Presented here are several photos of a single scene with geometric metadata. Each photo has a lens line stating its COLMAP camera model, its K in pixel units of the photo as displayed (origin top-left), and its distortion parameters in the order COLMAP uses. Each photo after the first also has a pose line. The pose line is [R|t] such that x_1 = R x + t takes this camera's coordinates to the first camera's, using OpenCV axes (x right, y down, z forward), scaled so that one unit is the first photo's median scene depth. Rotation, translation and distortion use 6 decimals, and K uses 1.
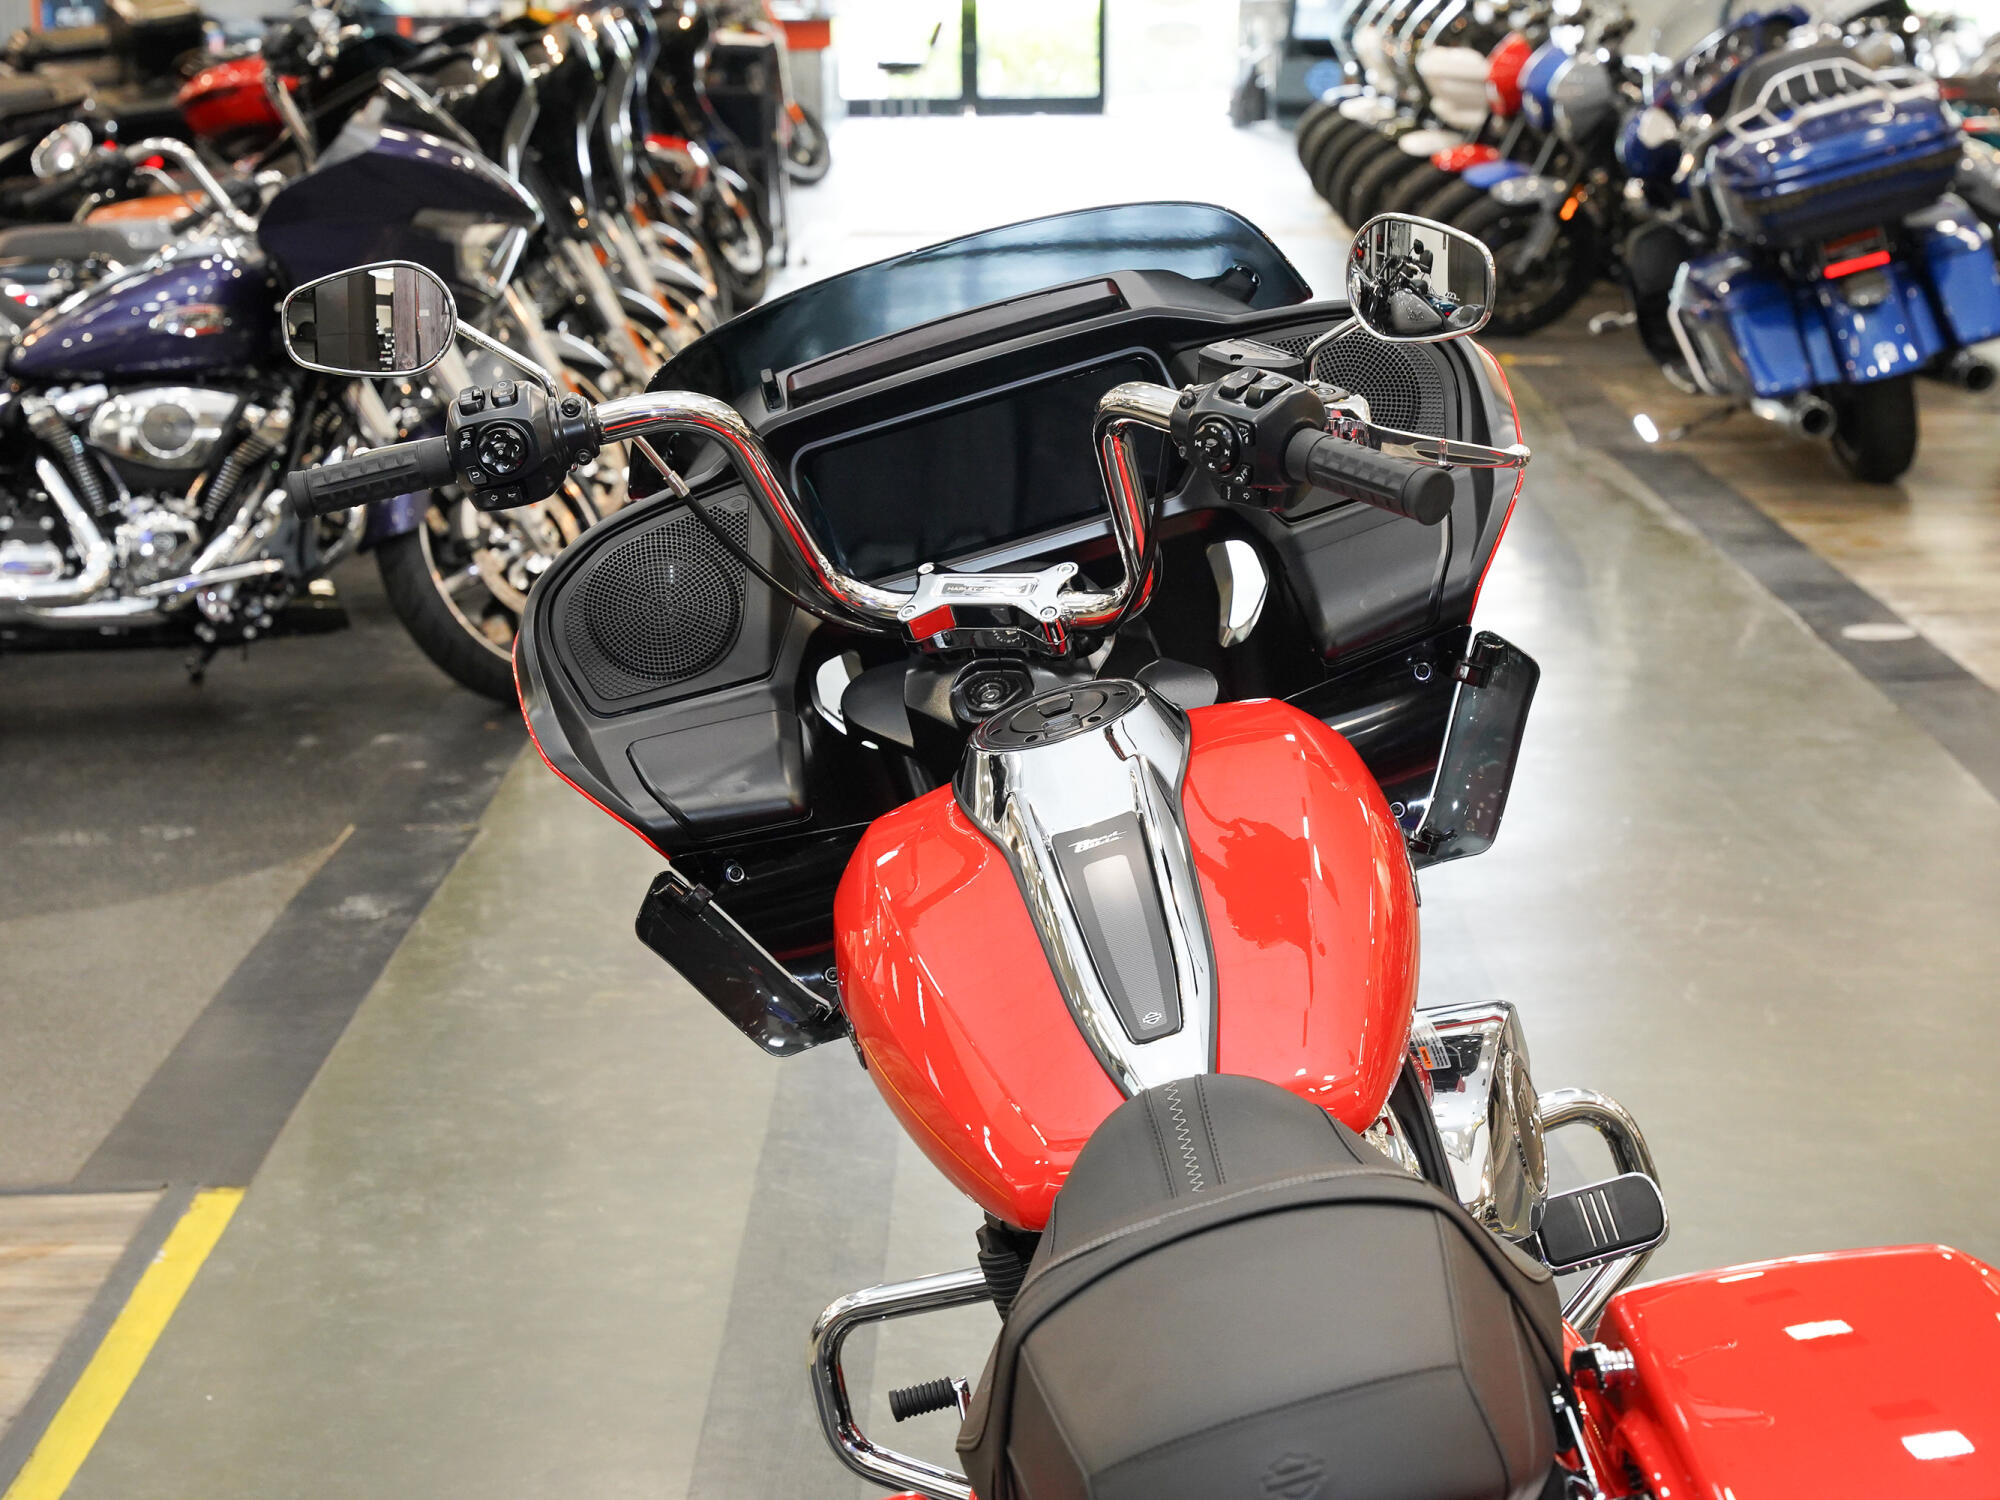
lens RADIAL K [[3762.1, 0, 960.1], [0, 3762.1, 740.4], [0, 0, 1]] dist [0.019802, 0.000000]
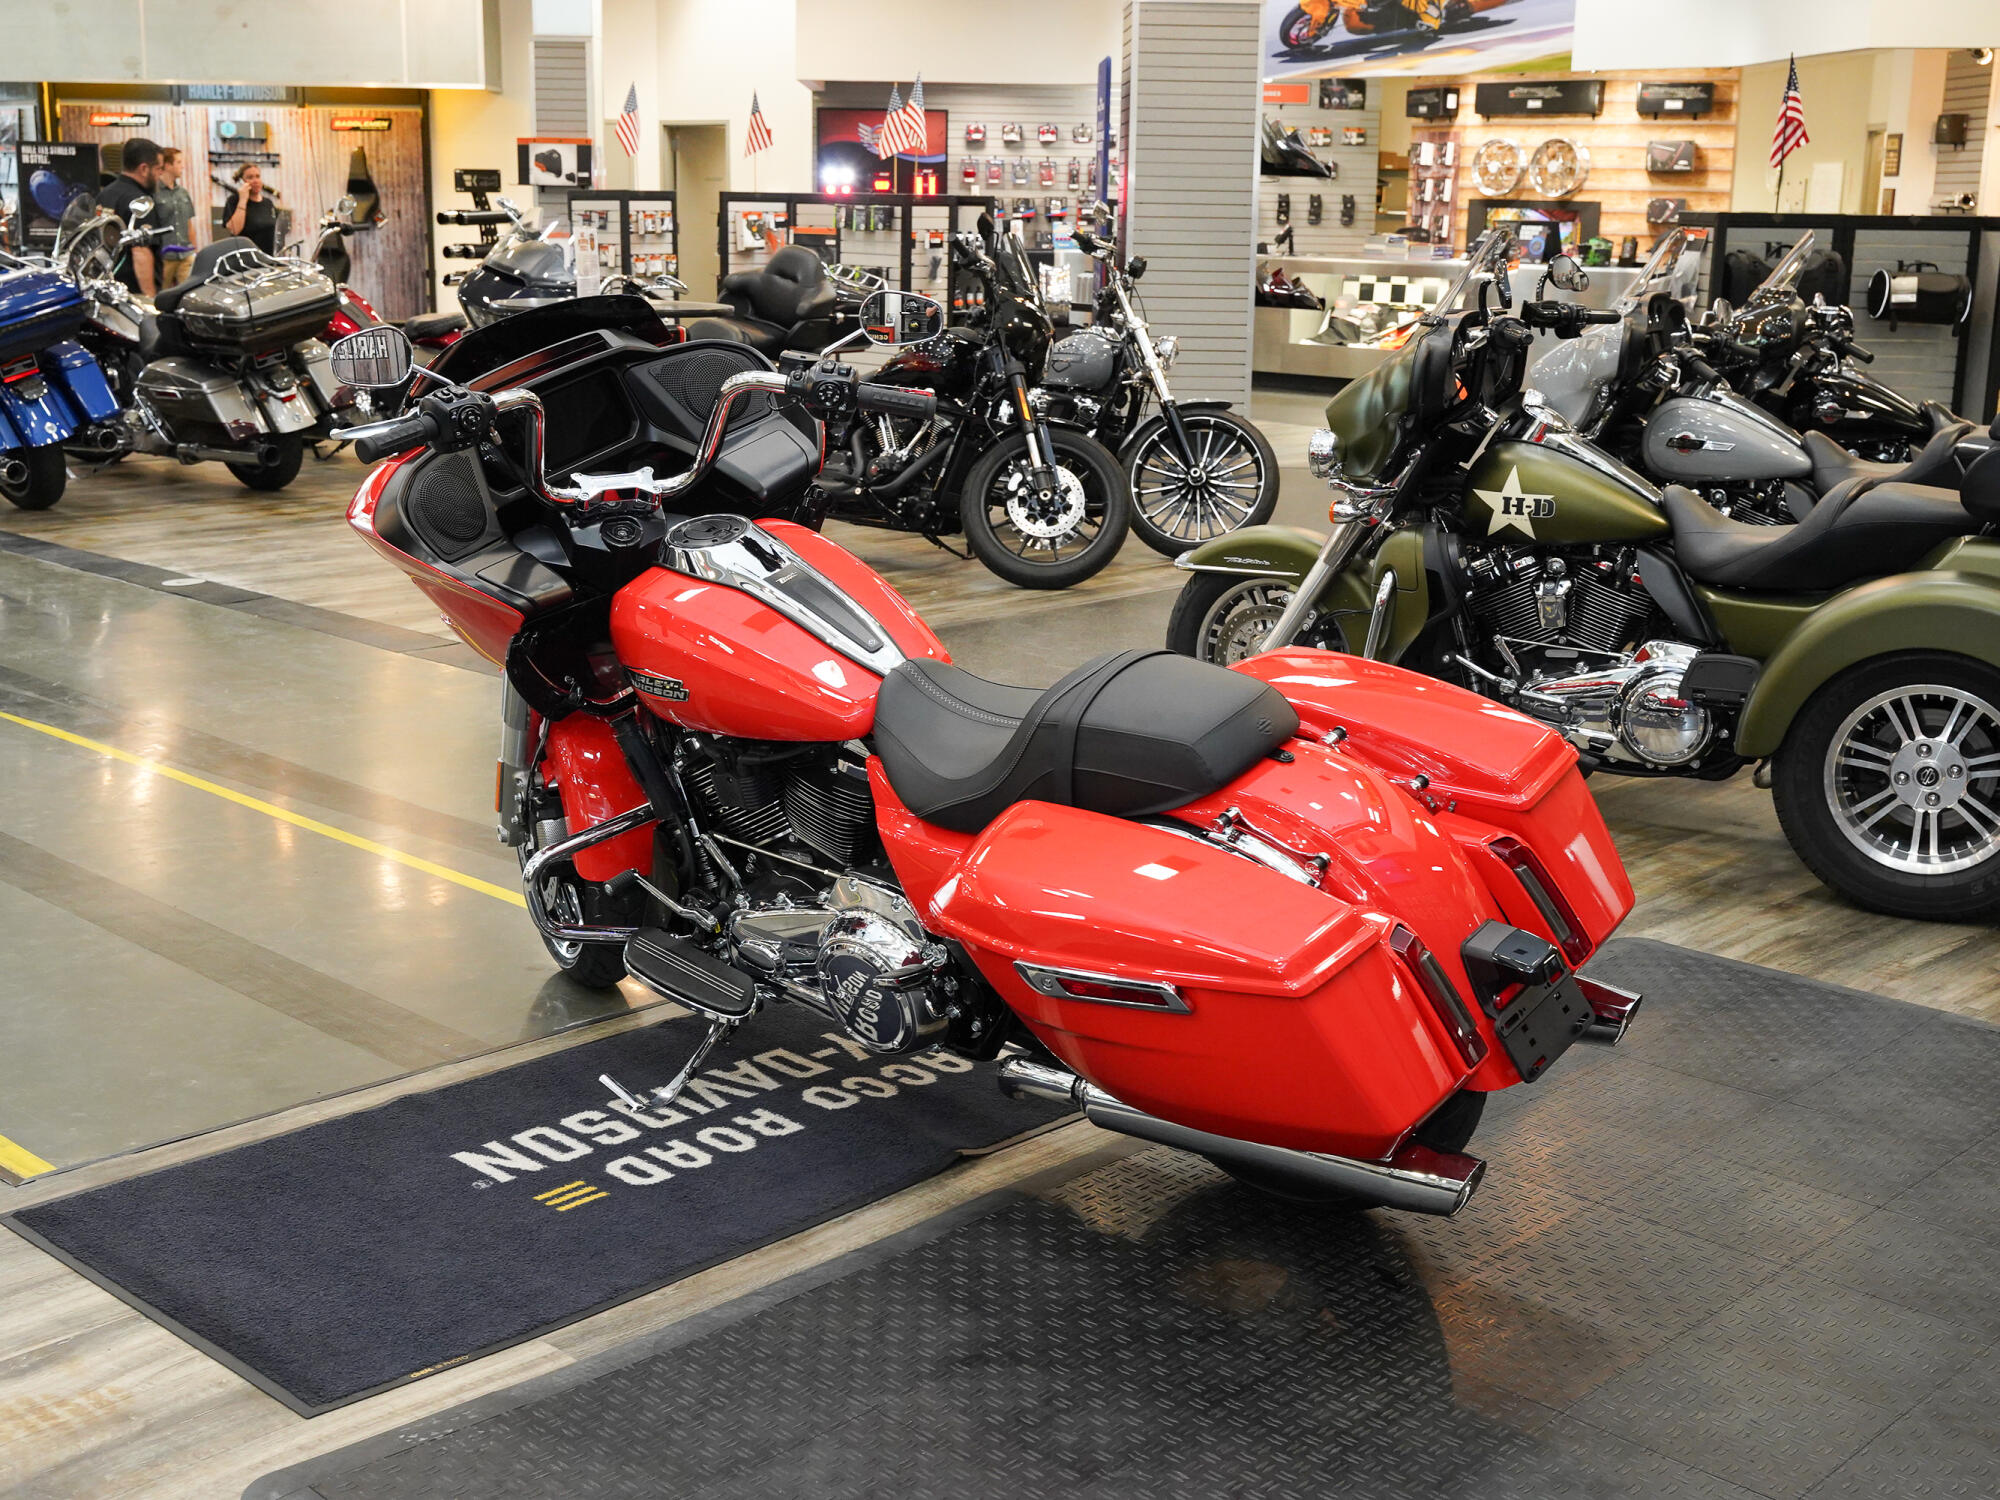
lens RADIAL K [[2403.0, 0, 987.8], [0, 2403.0, 745.7], [0, 0, 1]] dist [0.008164, 0.000000]
pose [[0.684104, -0.143428, 0.715143, -0.342888], [0.129793, 0.988765, 0.074146, 0.013090], [-0.717743, 0.042098, 0.695034, -0.023613]]
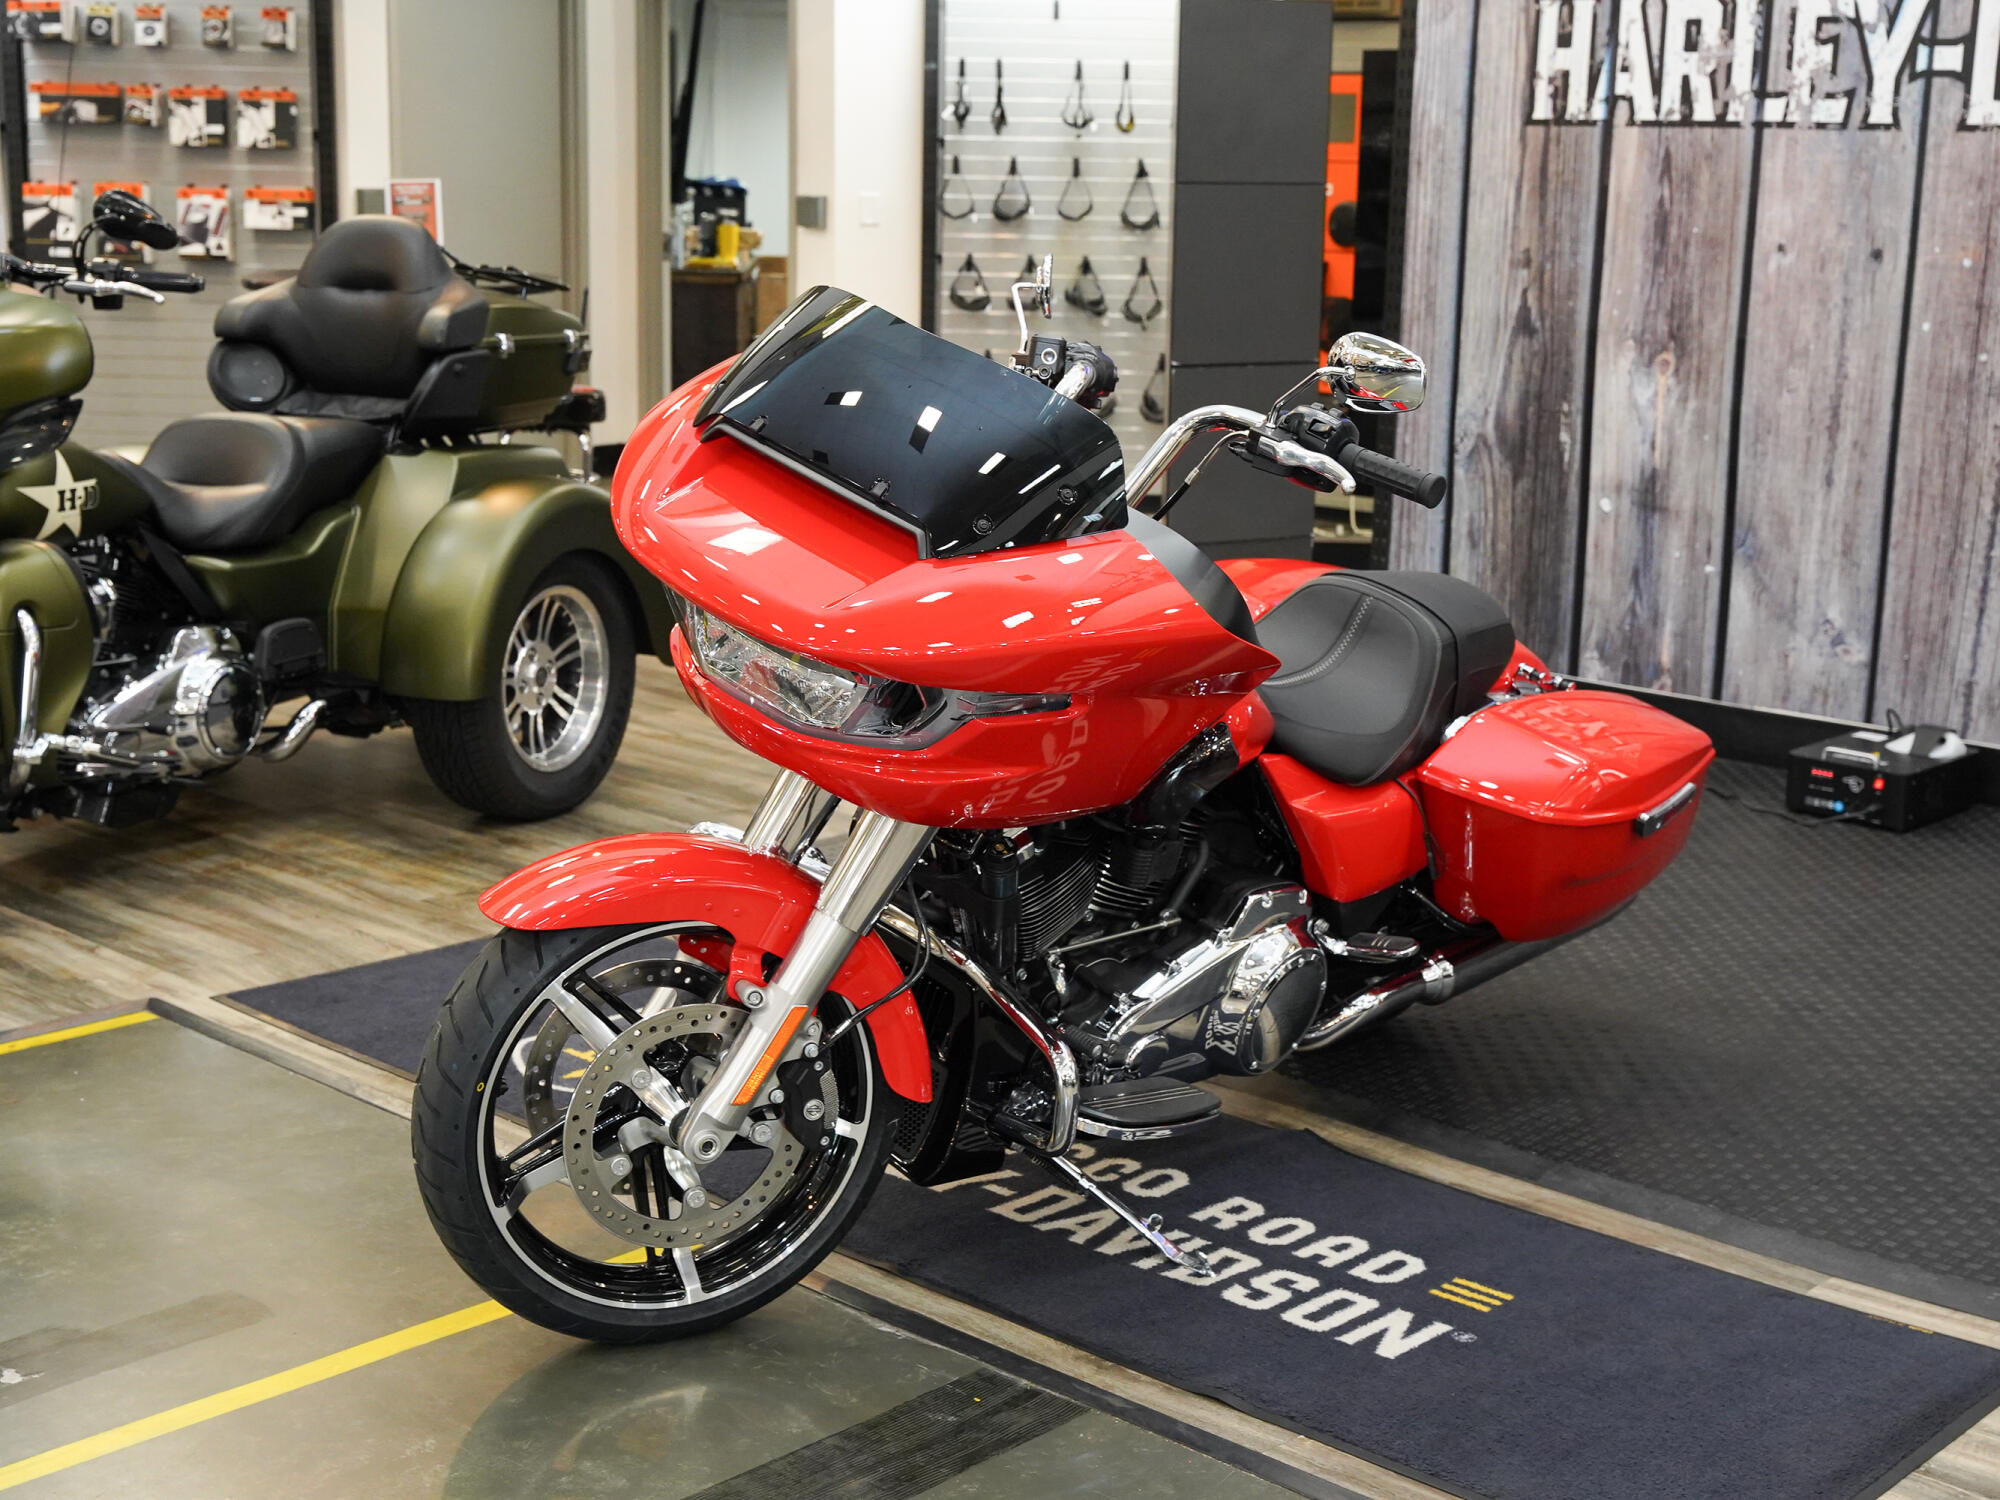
lens RADIAL K [[2822.5, 0, 999.0], [0, 2822.5, 763.5], [0, 0, 1]] dist [0.015442, 0.000000]
pose [[-0.741527, -0.150993, 0.653711, -0.316086], [0.124115, 0.926658, 0.354826, -0.152267], [-0.659342, 0.344248, -0.668402, 0.760708]]
